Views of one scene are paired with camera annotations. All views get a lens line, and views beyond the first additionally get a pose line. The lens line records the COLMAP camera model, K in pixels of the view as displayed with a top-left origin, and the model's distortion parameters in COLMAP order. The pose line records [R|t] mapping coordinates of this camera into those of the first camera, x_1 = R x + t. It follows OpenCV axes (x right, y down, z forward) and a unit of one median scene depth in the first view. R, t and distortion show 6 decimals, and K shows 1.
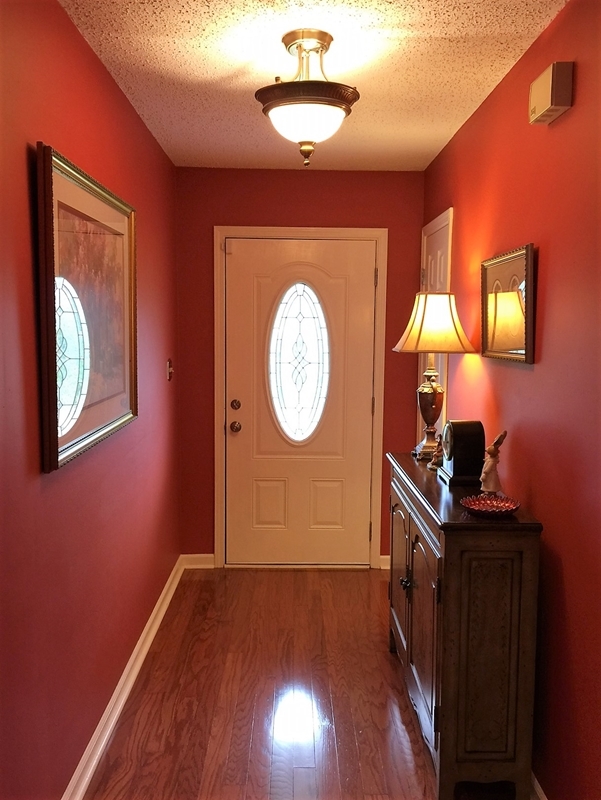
lens RADIAL K [[686.2, 0, 300.6], [0, 686.2, 400.4], [0, 0, 1]] dist [0.048216, -0.039374]
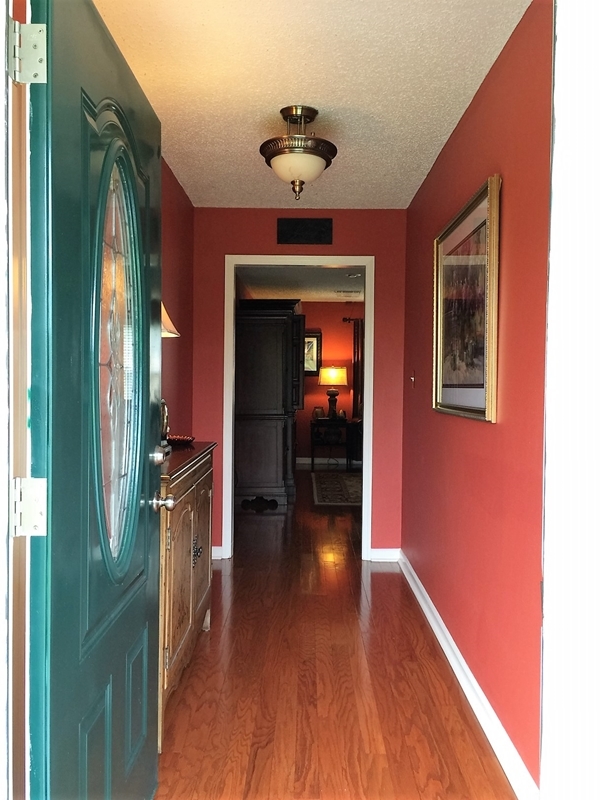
lens RADIAL K [[686.2, 0, 299.7], [0, 686.2, 397.2], [0, 0, 1]] dist [0.048216, -0.039374]
pose [[-0.999595, -0.019883, 0.020367, -0.023538], [-0.016999, 0.990955, 0.133112, -0.110439], [-0.022830, 0.132712, -0.990892, 1.814158]]
